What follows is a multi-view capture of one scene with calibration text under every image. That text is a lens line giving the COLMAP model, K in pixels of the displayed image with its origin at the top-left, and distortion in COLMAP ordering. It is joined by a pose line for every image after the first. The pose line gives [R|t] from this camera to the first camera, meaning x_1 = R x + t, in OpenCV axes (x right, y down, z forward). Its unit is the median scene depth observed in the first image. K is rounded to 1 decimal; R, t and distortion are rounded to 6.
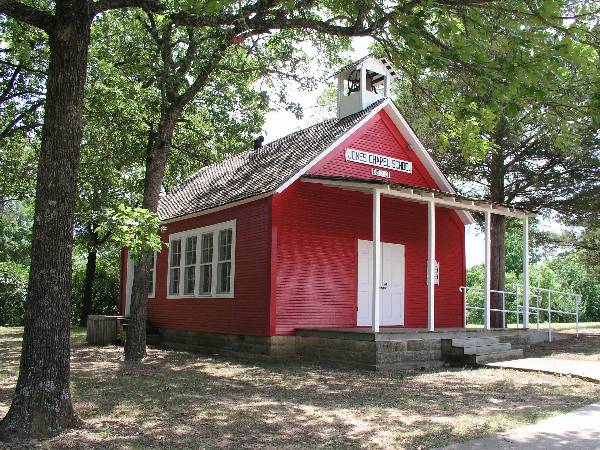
lens RADIAL K [[609.8, 0, 304.2], [0, 609.8, 227.2], [0, 0, 1]] dist [-0.230456, 0.237000]
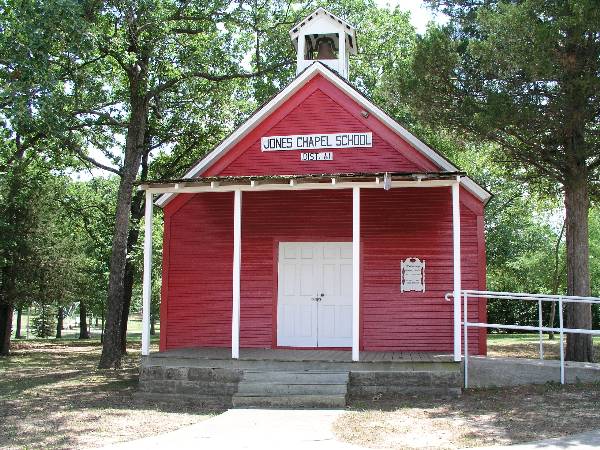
lens RADIAL K [[609.8, 0, 304.2], [0, 609.8, 227.2], [0, 0, 1]] dist [-0.230456, 0.237000]
pose [[0.701092, -0.105224, -0.705265, 0.697413], [0.103151, 0.993615, -0.045705, 0.040810], [0.705571, -0.040705, 0.707469, 0.428990]]
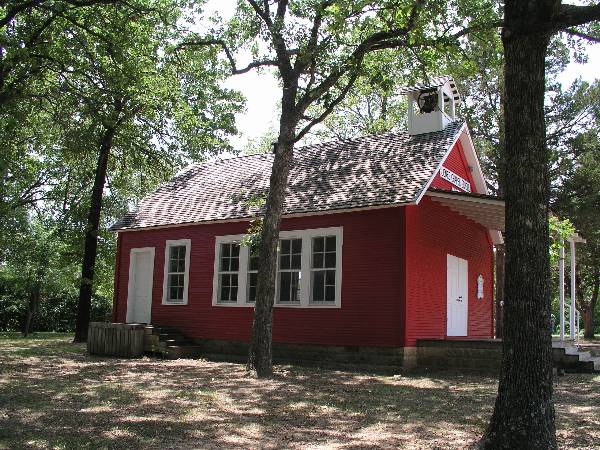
lens RADIAL K [[609.8, 0, 304.2], [0, 609.8, 227.2], [0, 0, 1]] dist [-0.230456, 0.237000]
pose [[0.943908, 0.068171, 0.323094, -0.476730], [-0.063137, 0.997665, -0.026049, 0.016737], [-0.324116, 0.004188, 0.946008, 0.099412]]
